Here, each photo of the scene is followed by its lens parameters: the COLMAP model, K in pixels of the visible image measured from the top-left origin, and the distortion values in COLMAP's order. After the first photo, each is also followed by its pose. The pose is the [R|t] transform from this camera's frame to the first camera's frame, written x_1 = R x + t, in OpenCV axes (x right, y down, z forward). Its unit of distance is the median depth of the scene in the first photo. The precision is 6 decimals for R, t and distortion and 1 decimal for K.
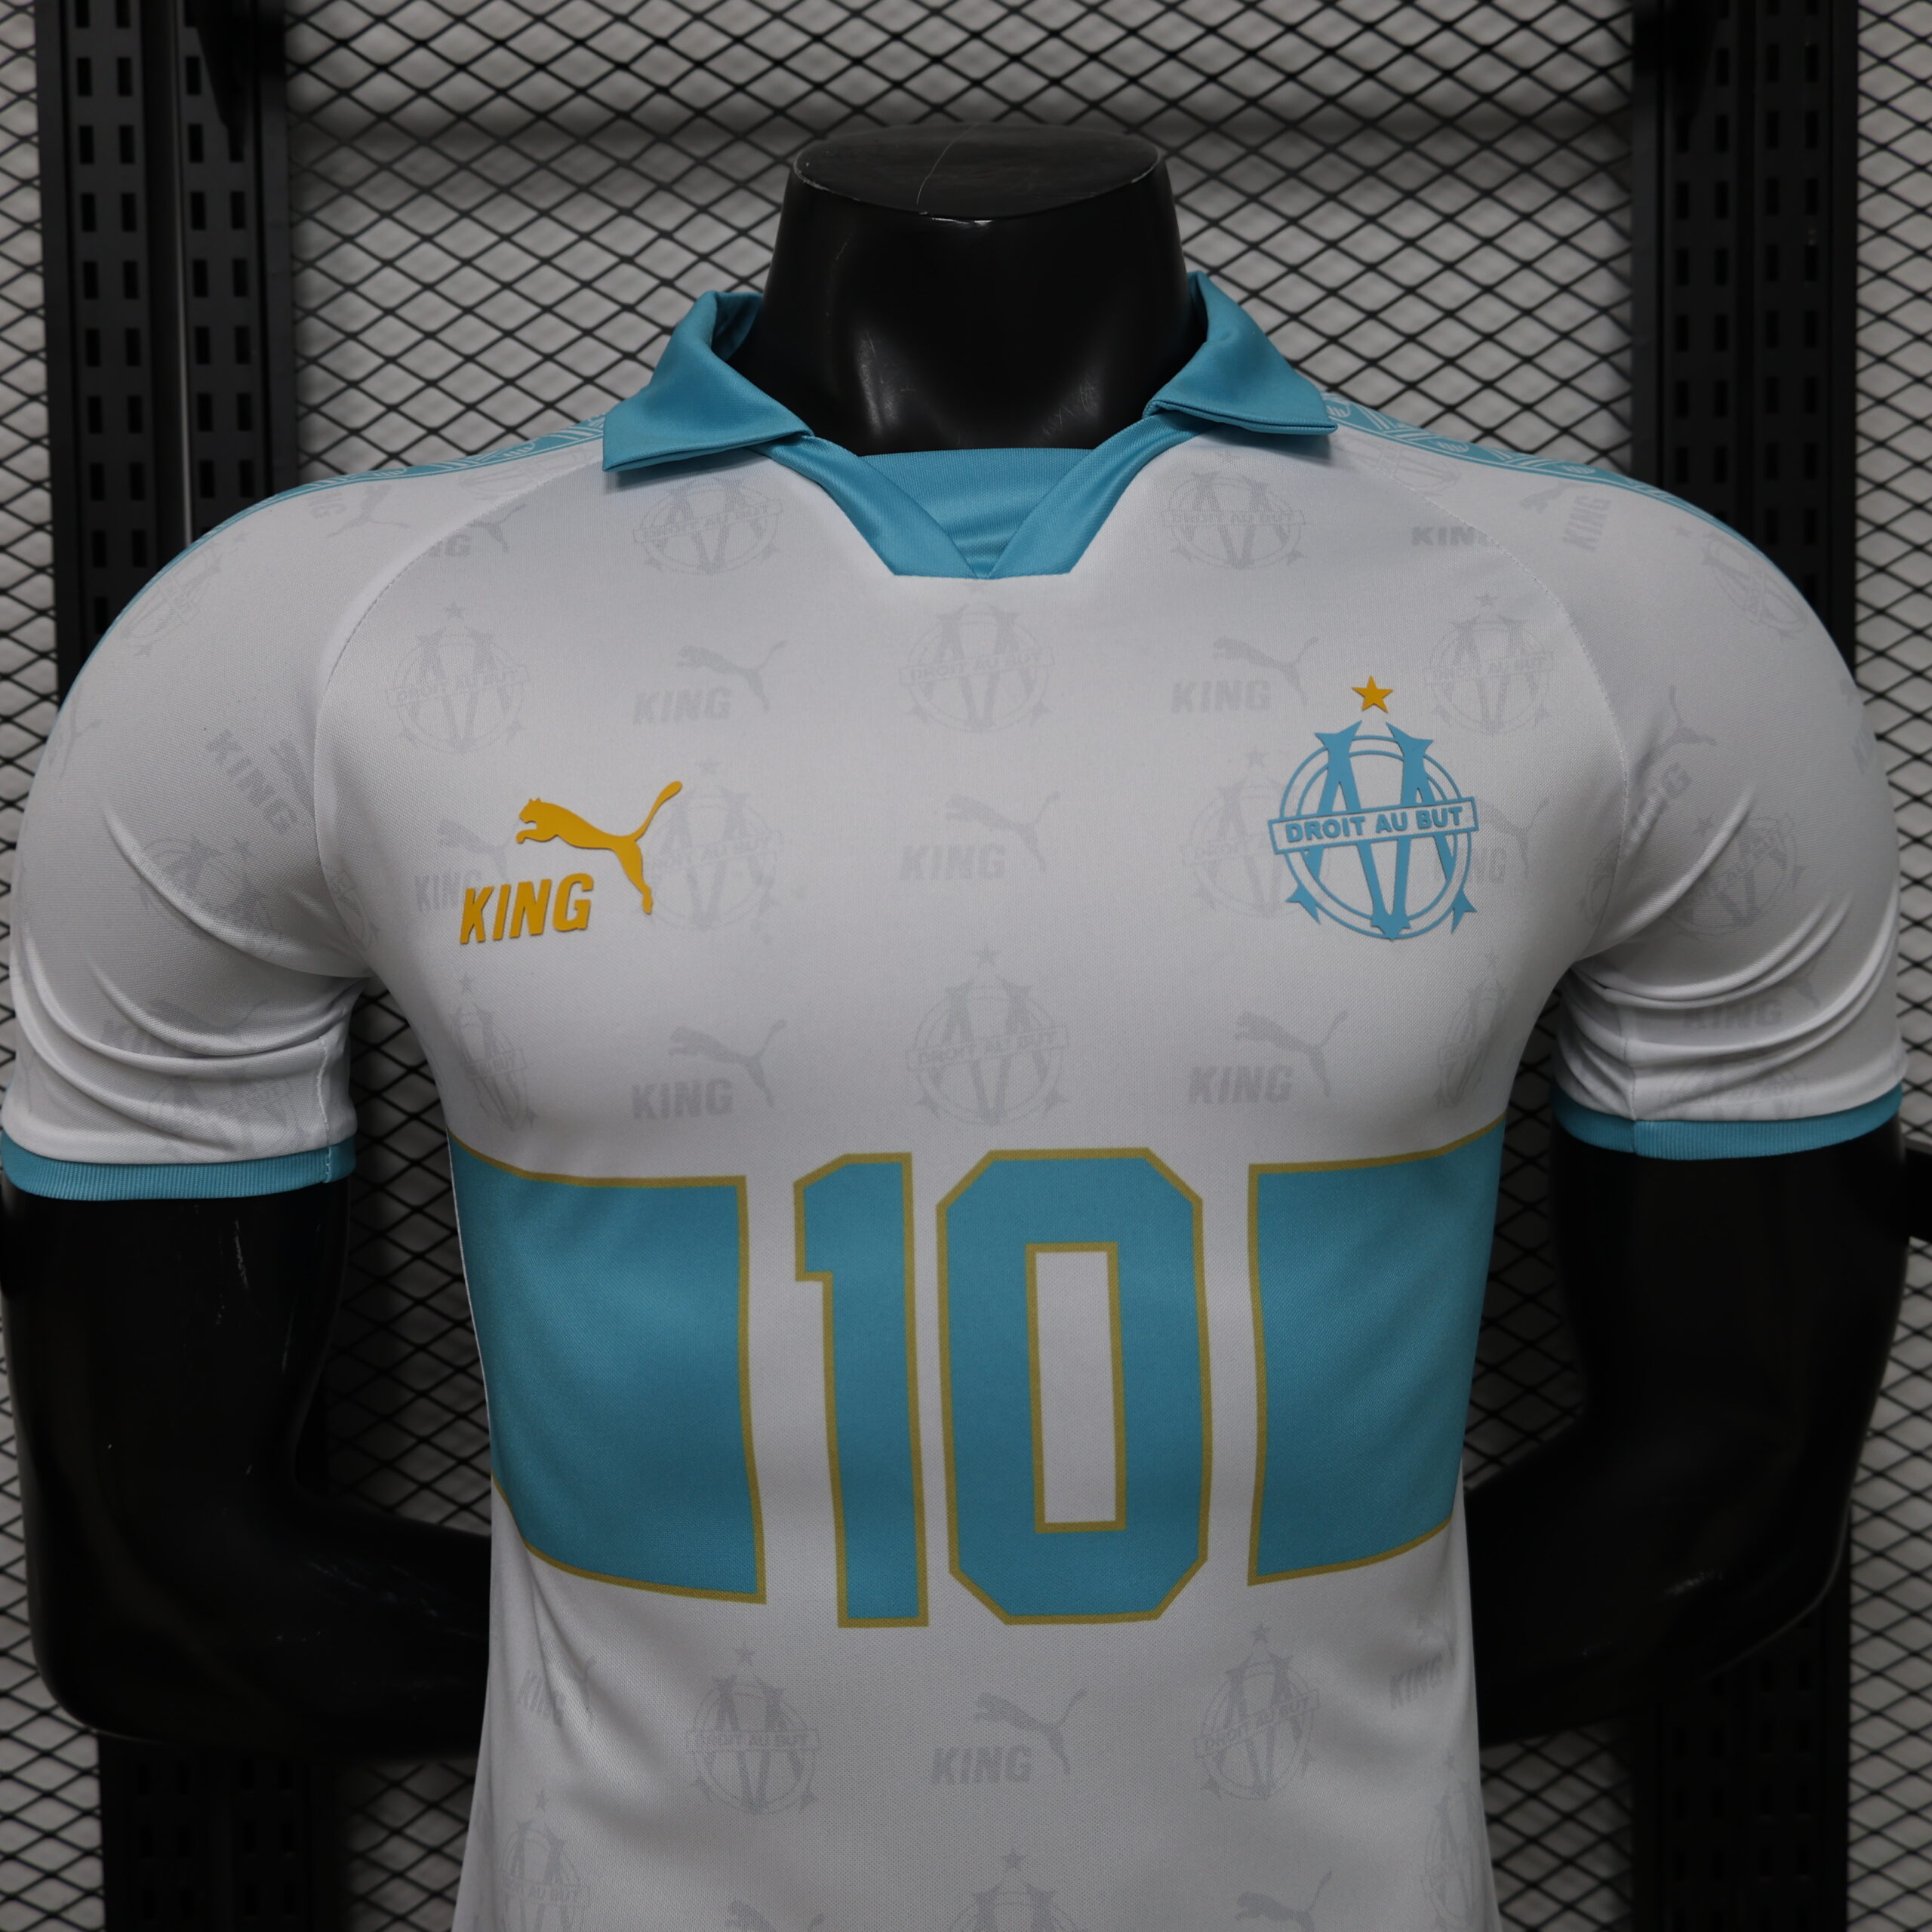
lens RADIAL K [[2034.3, 0, 892.5], [0, 2034.3, 965.3], [0, 0, 1]] dist [-0.023453, 0.010281]
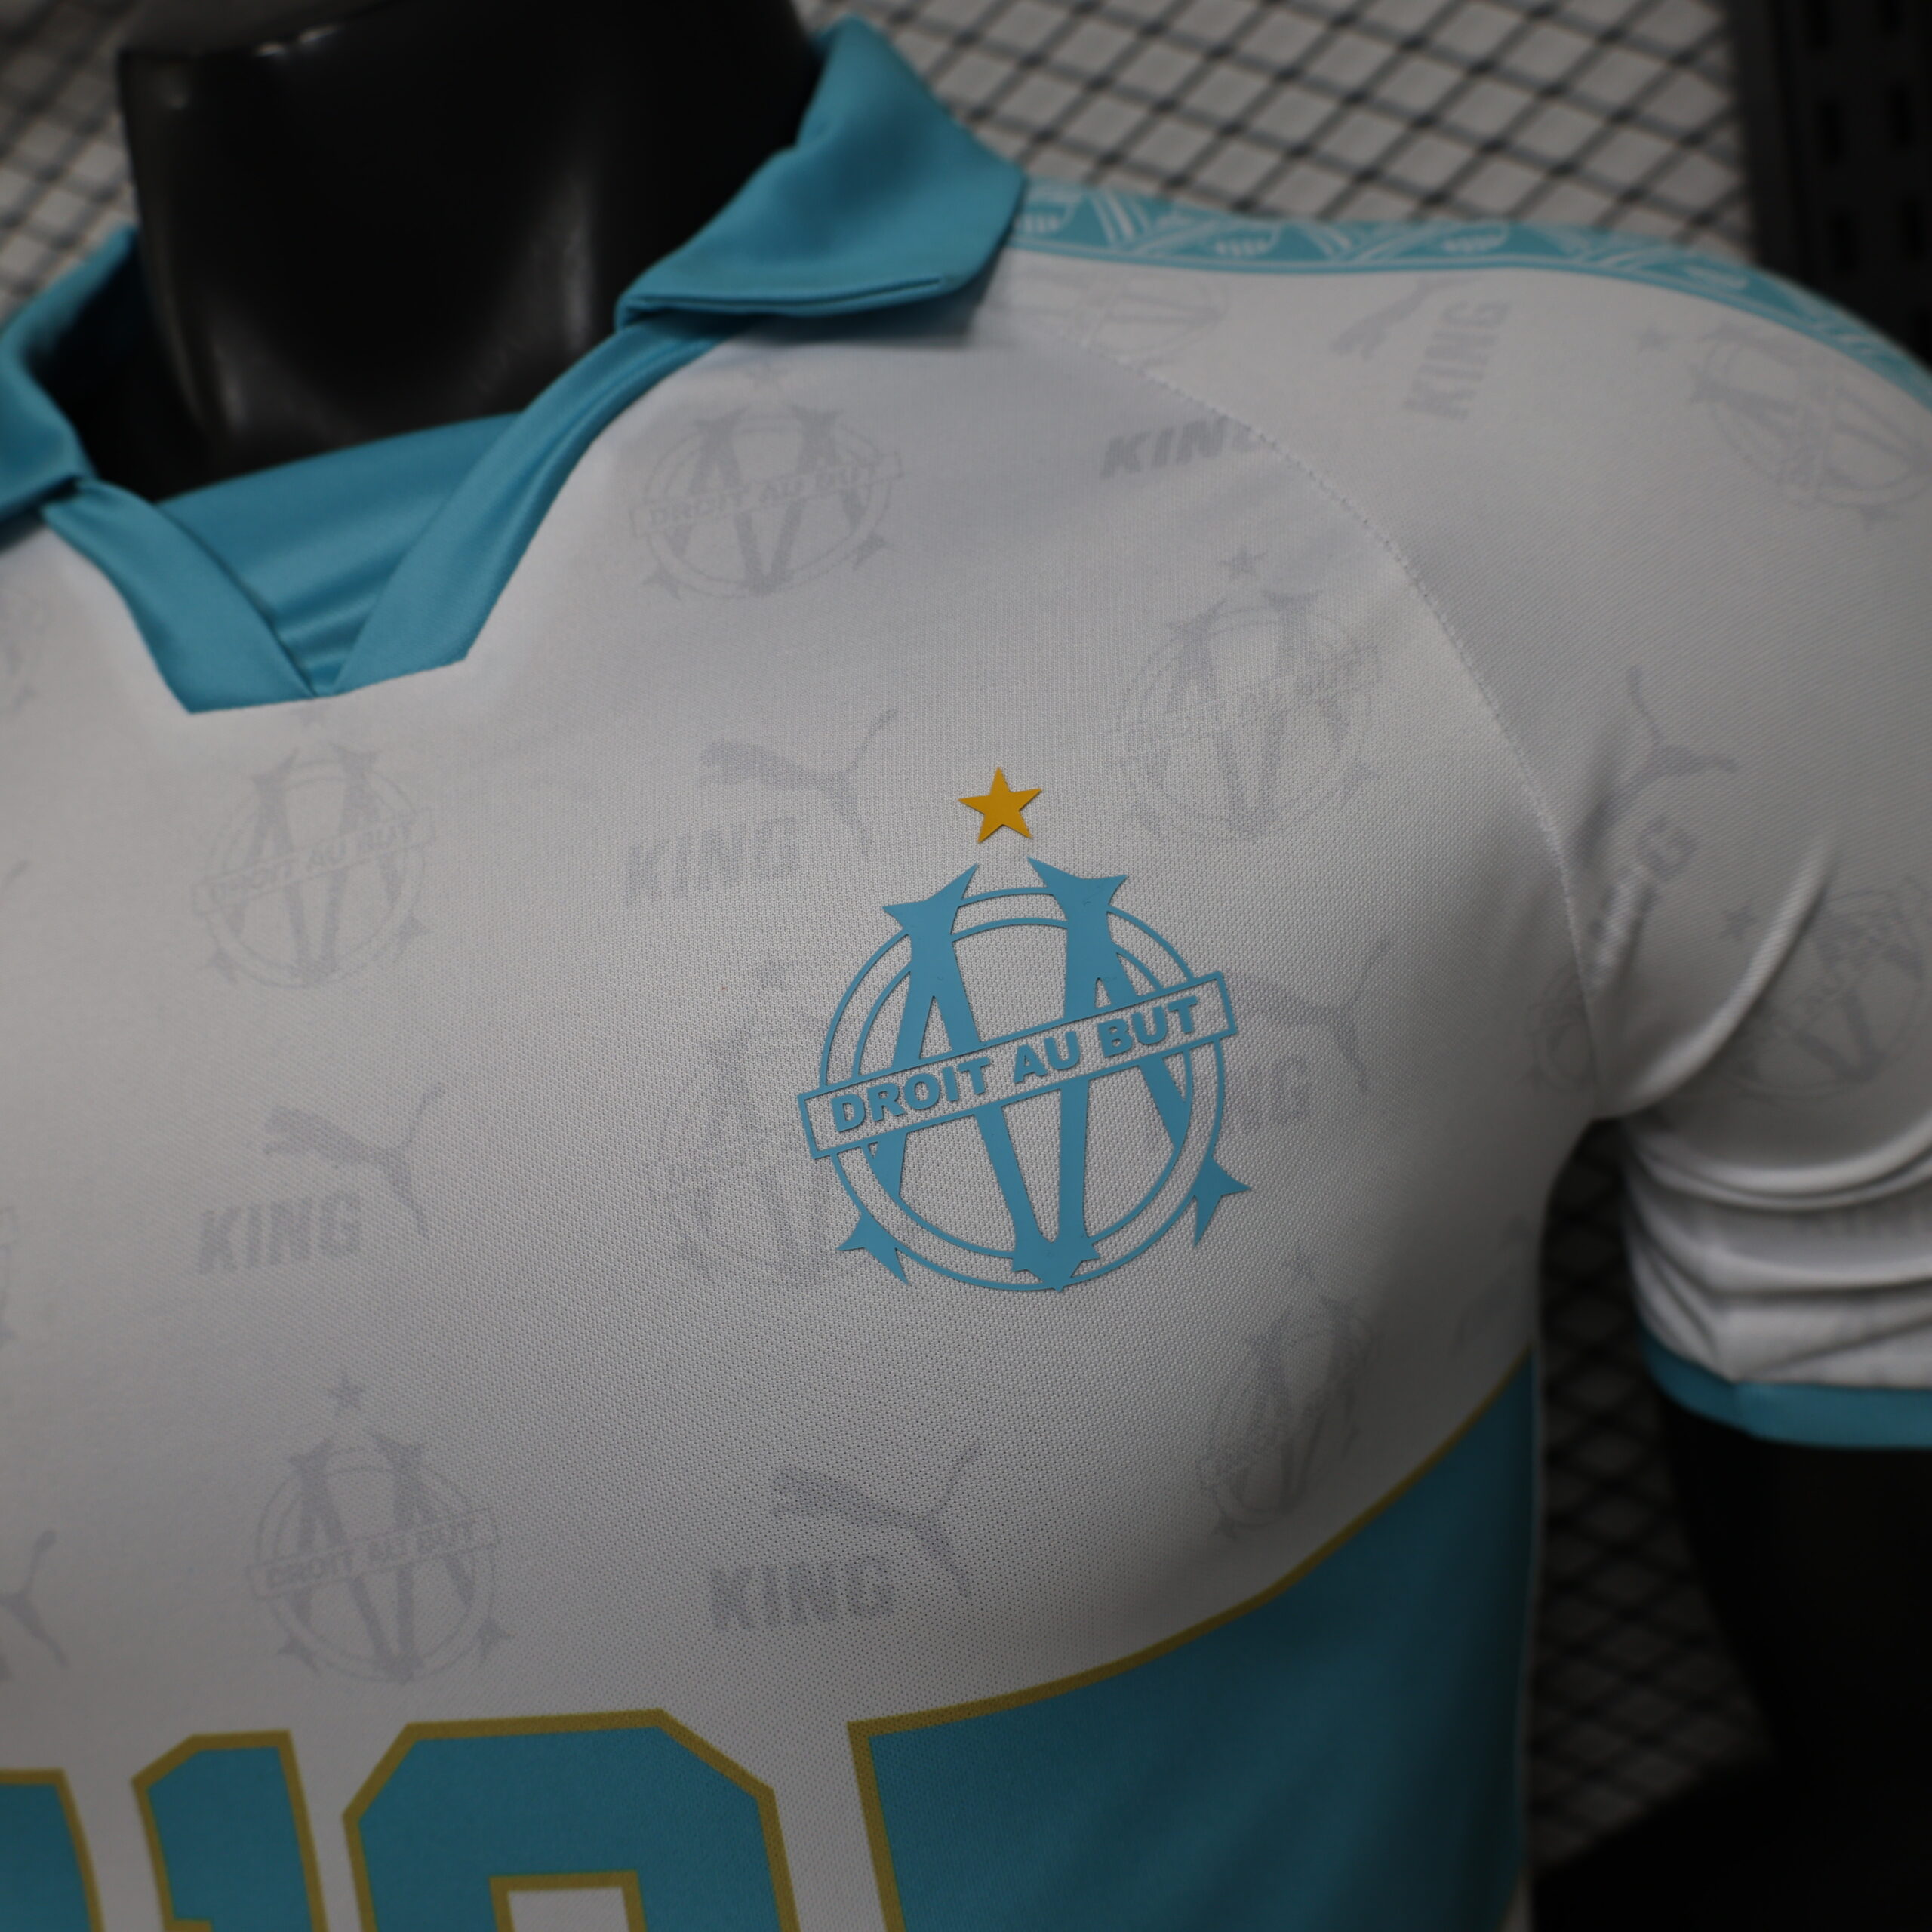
lens RADIAL K [[2034.3, 0, 892.5], [0, 2034.3, 965.3], [0, 0, 1]] dist [-0.023453, 0.010281]
pose [[0.964983, -0.129349, -0.228204, 0.325999], [0.153534, 0.983894, 0.091546, -0.145968], [0.212687, -0.123377, 0.969300, 0.478083]]
